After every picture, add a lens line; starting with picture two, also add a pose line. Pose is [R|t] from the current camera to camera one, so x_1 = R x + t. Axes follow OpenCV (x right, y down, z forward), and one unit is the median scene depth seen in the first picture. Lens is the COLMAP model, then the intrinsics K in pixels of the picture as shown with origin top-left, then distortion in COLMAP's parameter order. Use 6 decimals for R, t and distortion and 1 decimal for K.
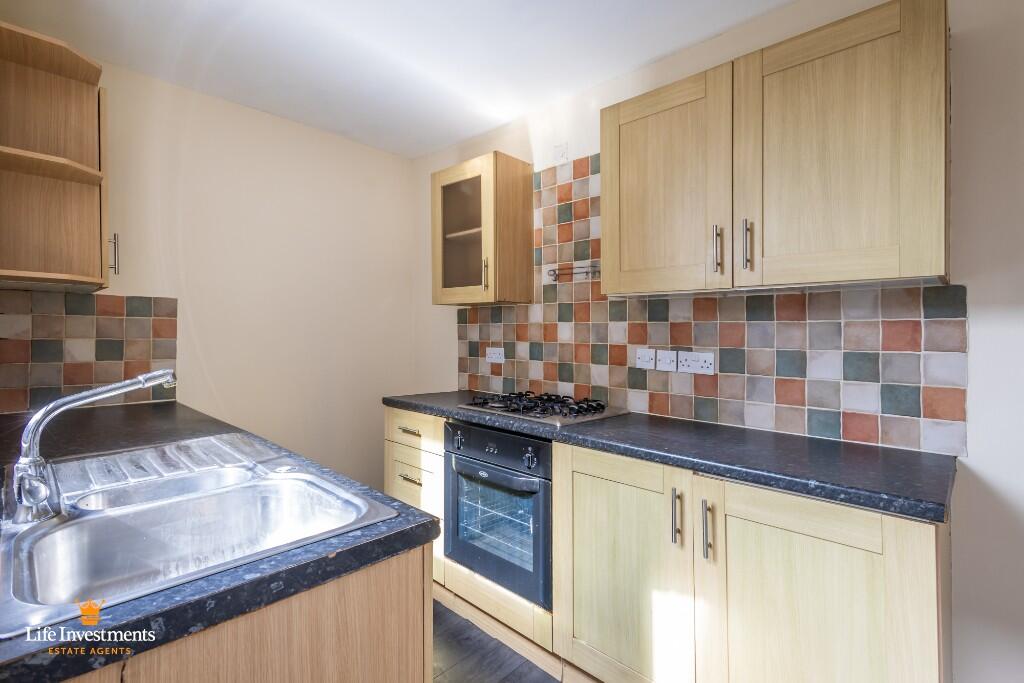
lens RADIAL K [[473.8, 0, 509.4], [0, 473.8, 332.2], [0, 0, 1]] dist [0.012832, -0.000144]
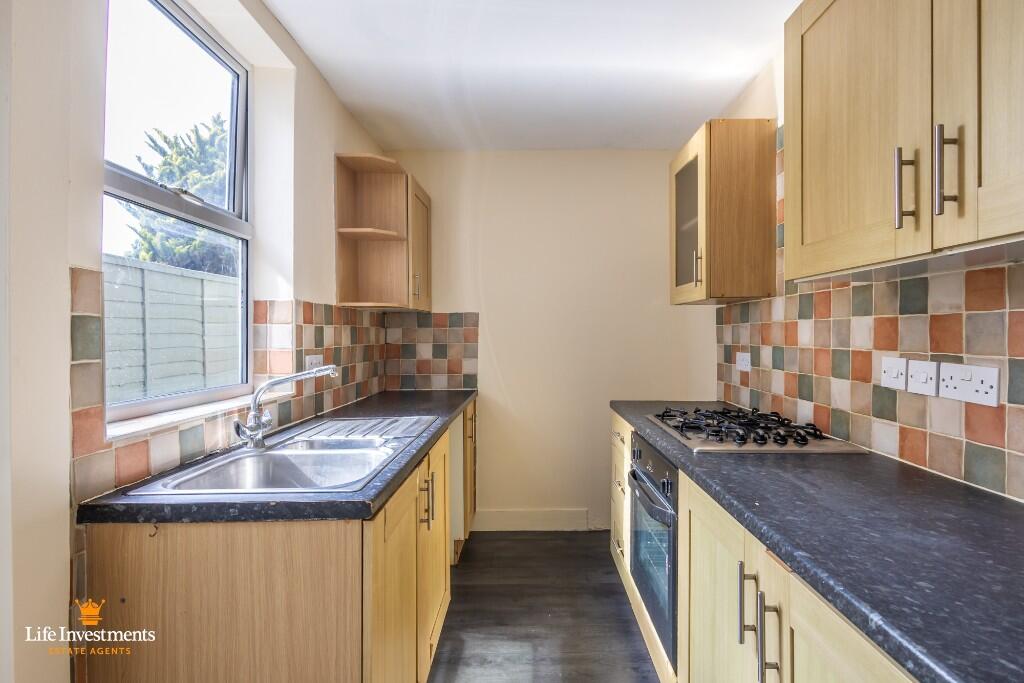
lens RADIAL K [[479.1, 0, 533.4], [0, 479.1, 337.2], [0, 0, 1]] dist [0.009102, -0.000815]
pose [[0.707246, -0.011235, -0.706878, 0.380348], [0.015099, 0.999886, -0.000785, 0.000805], [0.706806, -0.010118, 0.707335, 0.184909]]
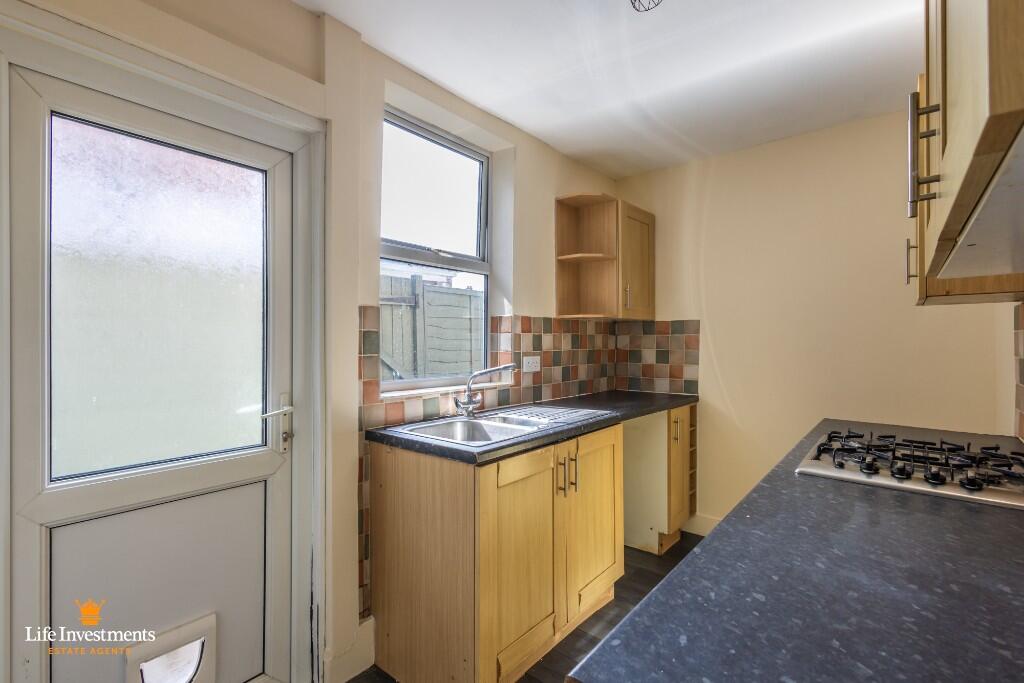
lens RADIAL K [[467.7, 0, 512.0], [0, 467.7, 341.5], [0, 0, 1]] dist [0.009904, -0.000991]
pose [[0.089865, -0.010320, -0.995901, 0.618138], [0.003125, 0.999944, -0.010080, 0.002103], [0.995949, -0.002207, 0.089892, 0.390210]]
